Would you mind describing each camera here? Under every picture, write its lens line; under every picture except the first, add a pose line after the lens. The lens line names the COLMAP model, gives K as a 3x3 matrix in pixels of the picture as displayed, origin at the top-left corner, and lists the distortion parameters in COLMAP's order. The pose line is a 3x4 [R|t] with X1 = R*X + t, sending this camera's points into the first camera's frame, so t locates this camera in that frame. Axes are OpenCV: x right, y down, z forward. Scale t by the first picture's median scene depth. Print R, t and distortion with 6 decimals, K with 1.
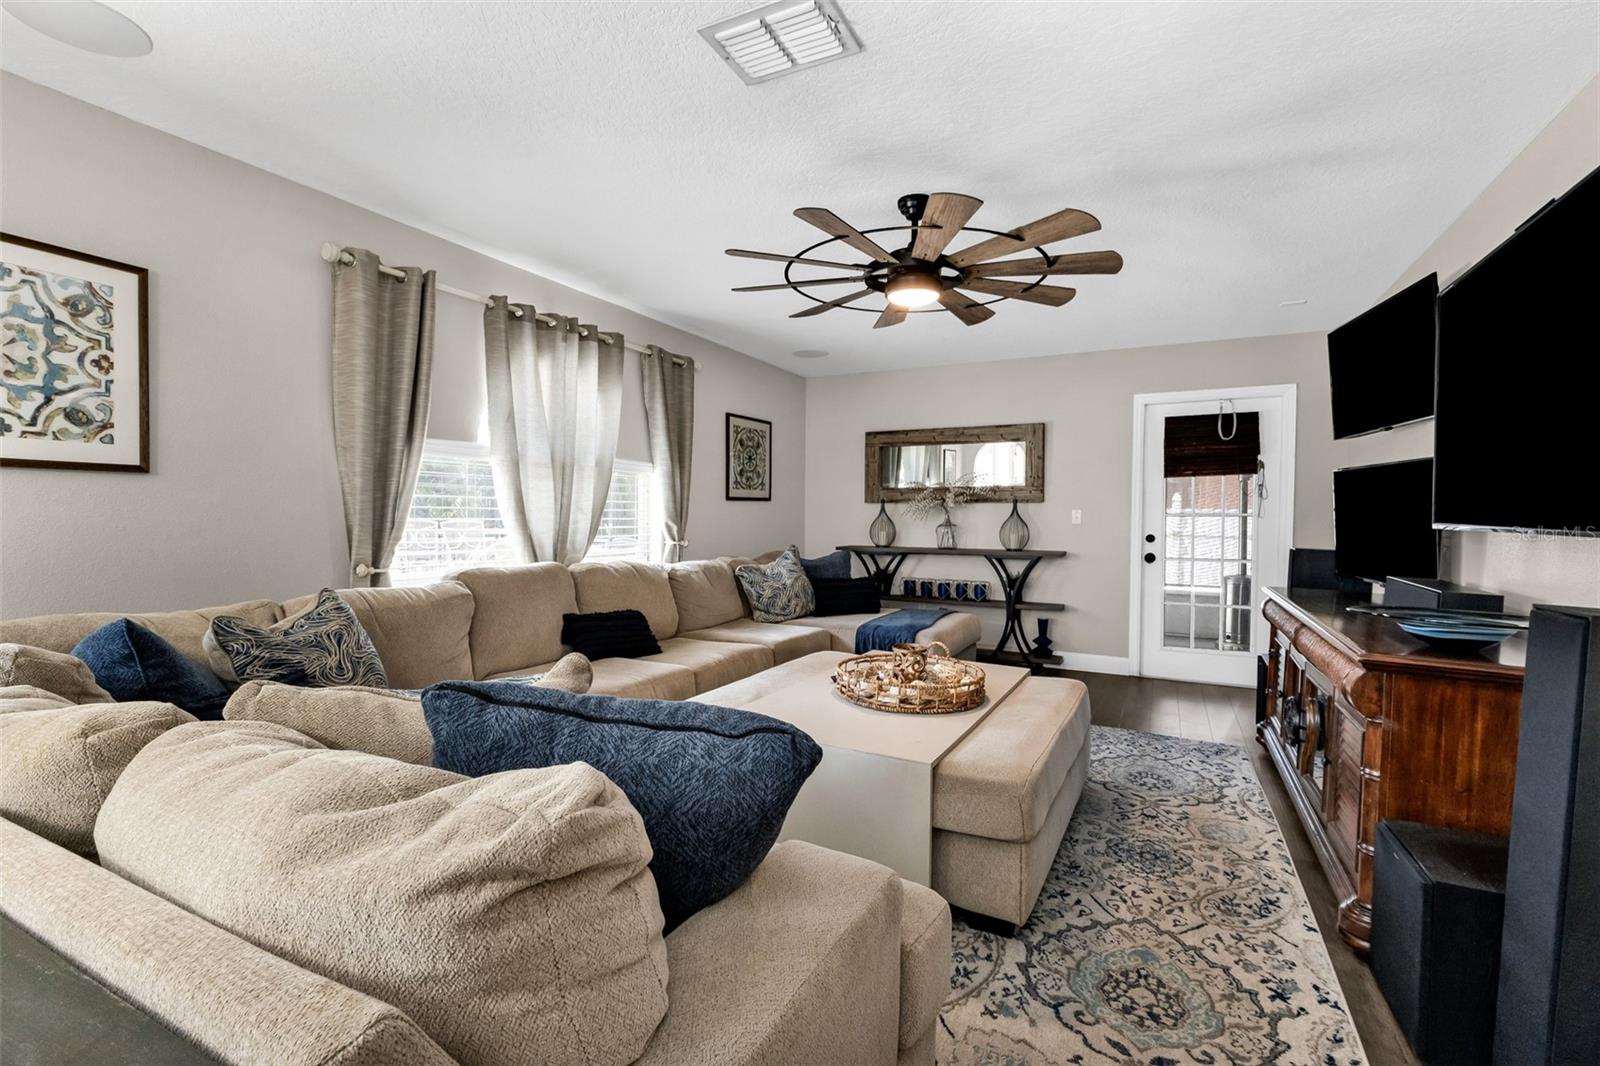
lens RADIAL K [[701.3, 0, 808.5], [0, 701.3, 535.8], [0, 0, 1]] dist [0.002267, 0.000756]
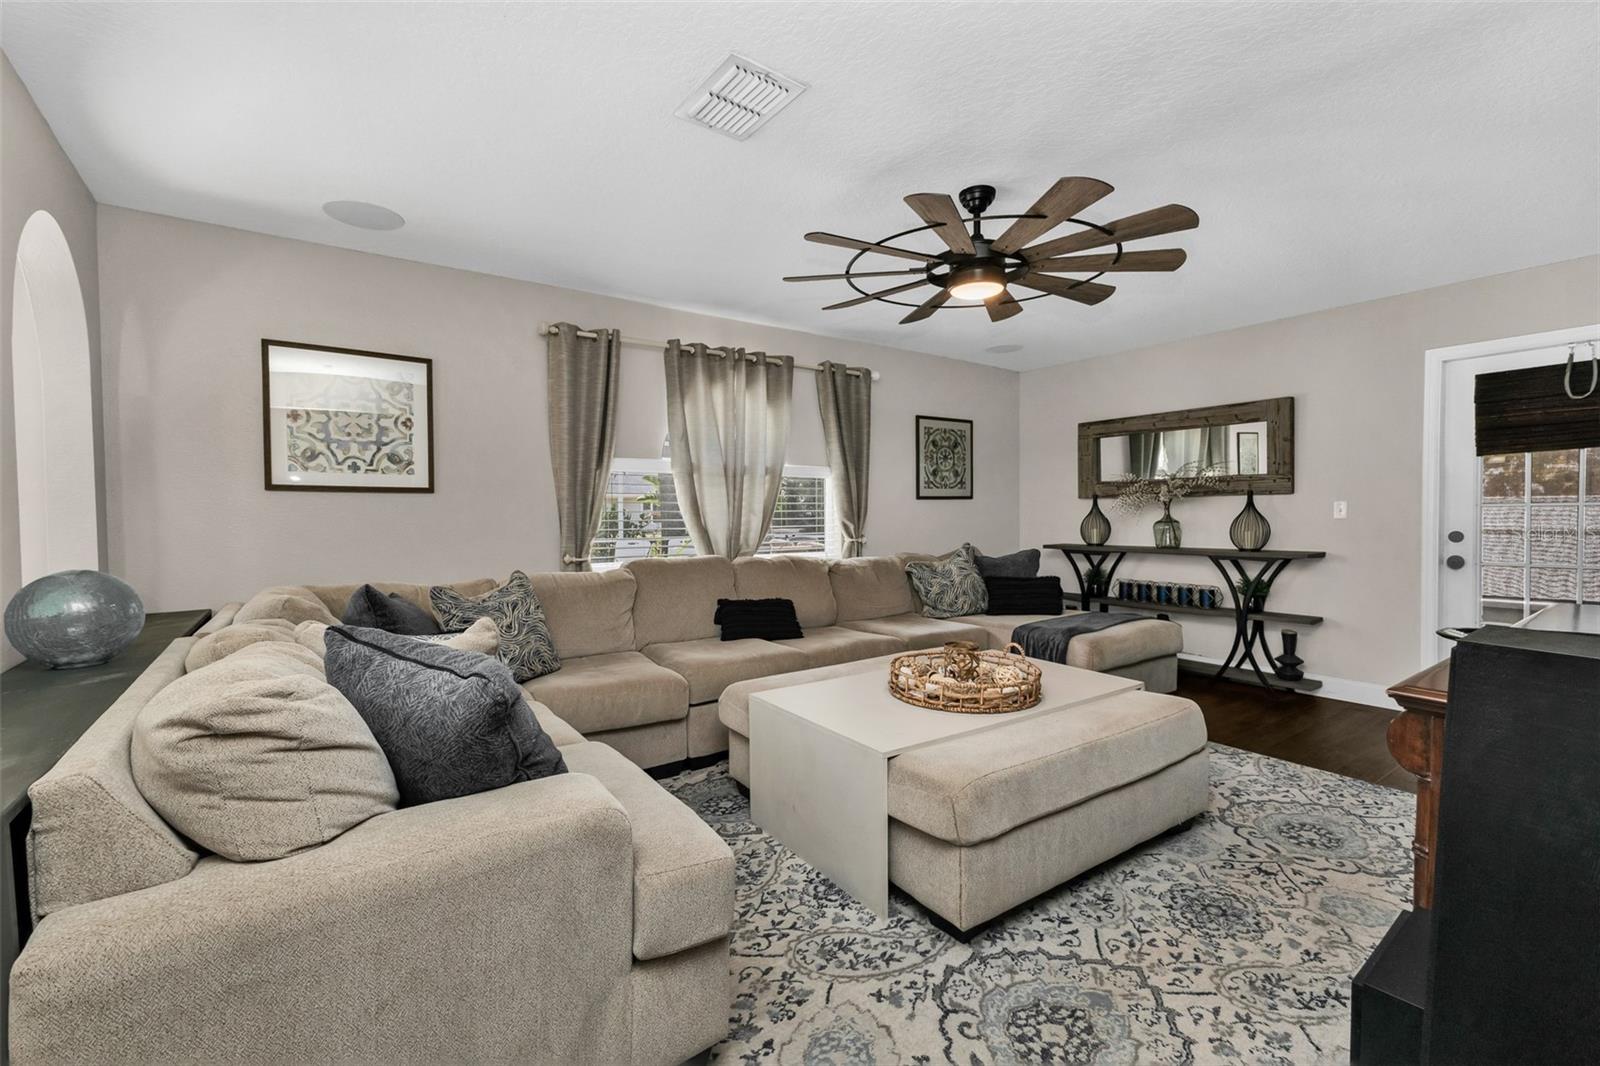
lens RADIAL K [[683.9, 0, 800.0], [0, 683.9, 533.0], [0, 0, 1]] dist [0.001876, -0.000125]
pose [[0.890754, -0.001488, -0.454483, 0.303476], [0.000542, 0.999997, -0.002212, 0.001803], [0.454485, 0.001724, 0.890753, 0.026621]]
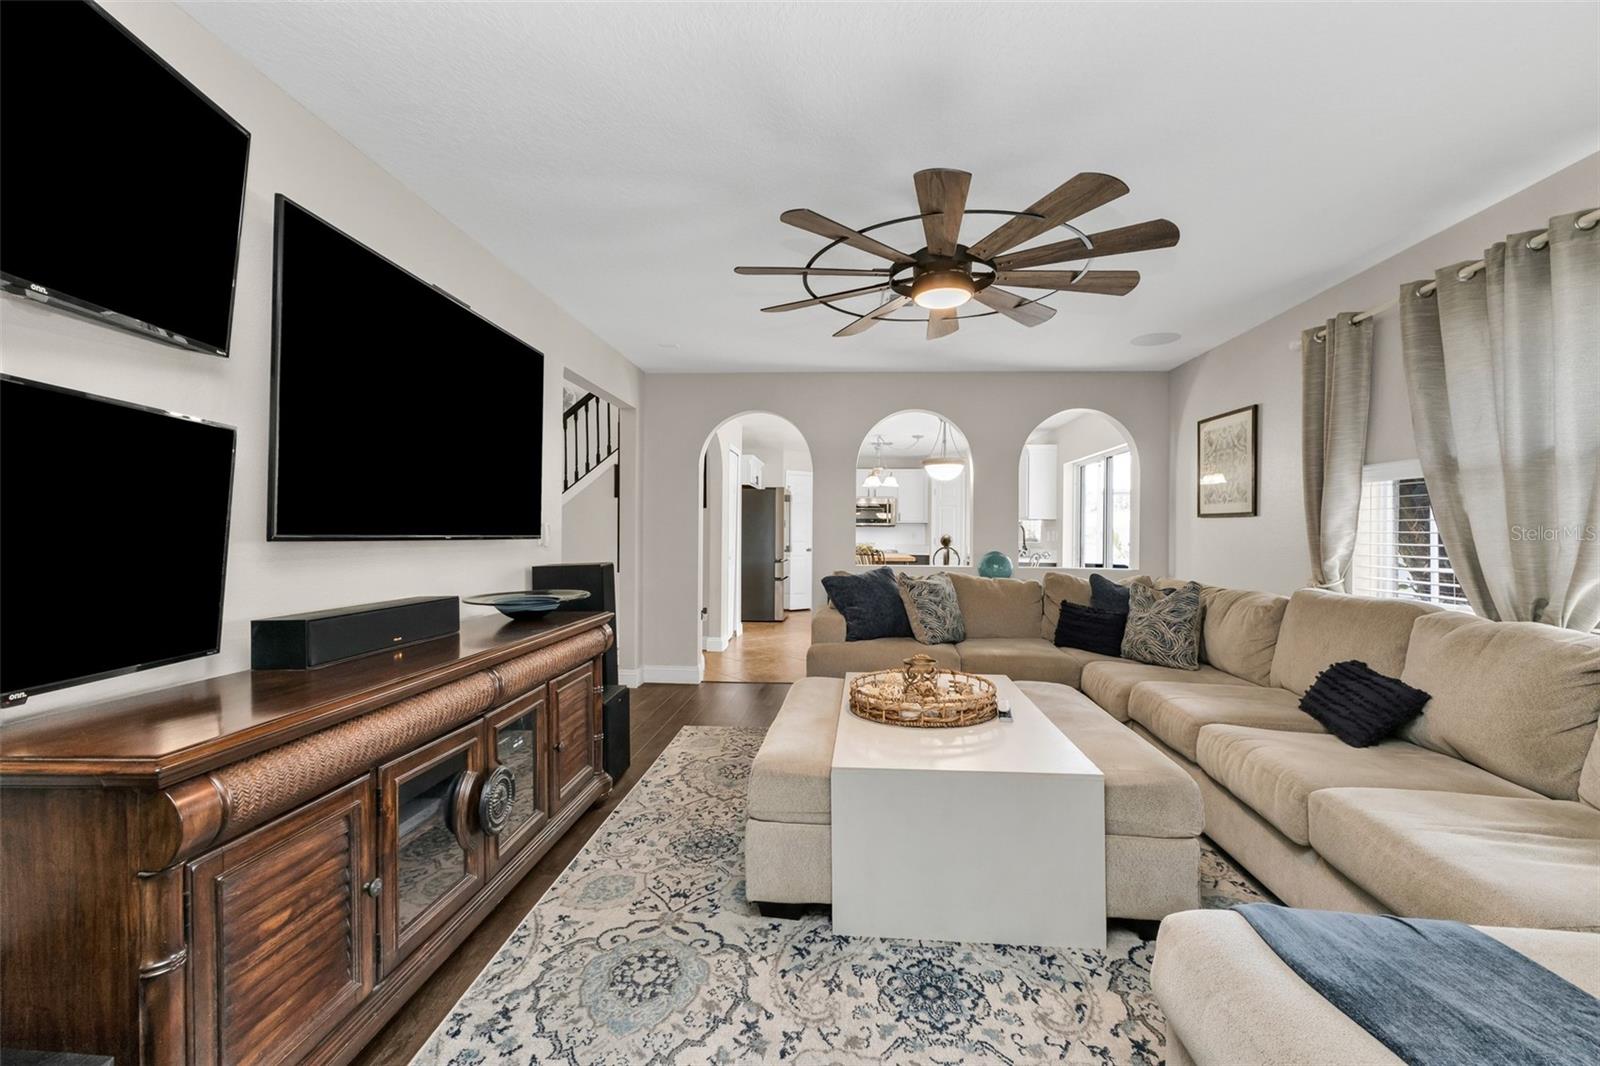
lens RADIAL K [[701.3, 0, 808.5], [0, 701.3, 535.8], [0, 0, 1]] dist [0.002267, 0.000756]
pose [[-0.916924, -0.012517, -0.398865, 0.565996], [-0.026470, 0.999214, 0.029491, -0.041657], [0.398182, 0.037599, -0.916535, 1.492716]]
